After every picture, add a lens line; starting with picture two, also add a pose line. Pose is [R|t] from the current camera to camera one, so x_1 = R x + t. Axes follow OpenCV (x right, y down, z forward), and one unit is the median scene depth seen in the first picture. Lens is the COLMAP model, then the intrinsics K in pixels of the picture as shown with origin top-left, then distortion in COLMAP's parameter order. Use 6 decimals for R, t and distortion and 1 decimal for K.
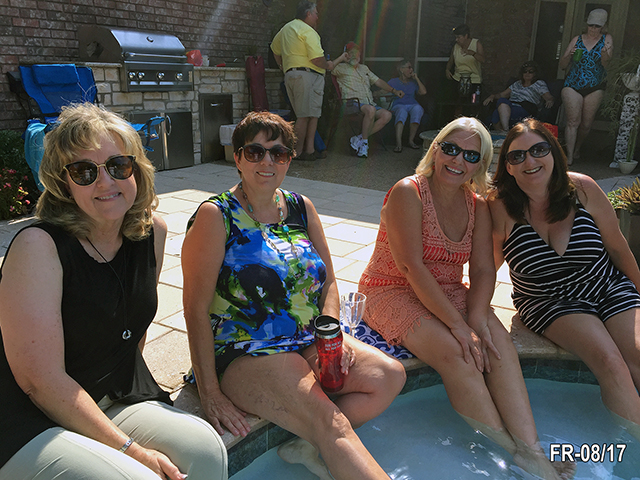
lens RADIAL K [[548.5, 0, 320.0], [0, 548.5, 240.0], [0, 0, 1]] dist [0.111682, -0.142639]
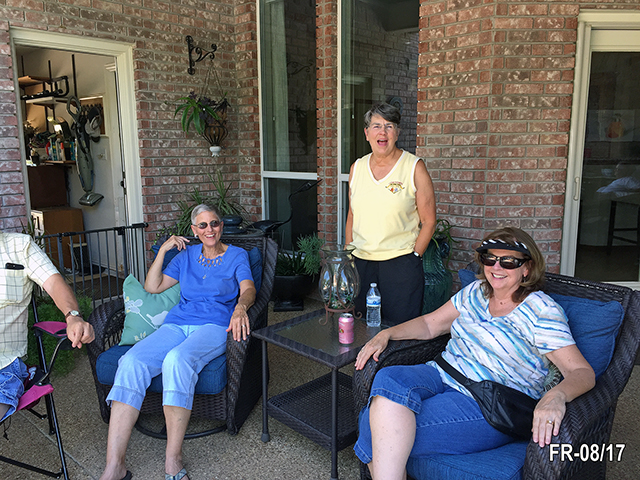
lens RADIAL K [[548.5, 0, 320.0], [0, 548.5, 240.0], [0, 0, 1]] dist [0.111682, -0.142639]
pose [[0.982043, 0.000892, -0.188653, 0.338144], [-0.025938, 0.991131, -0.130335, -0.276310], [0.186863, 0.132888, 0.973357, 0.701166]]
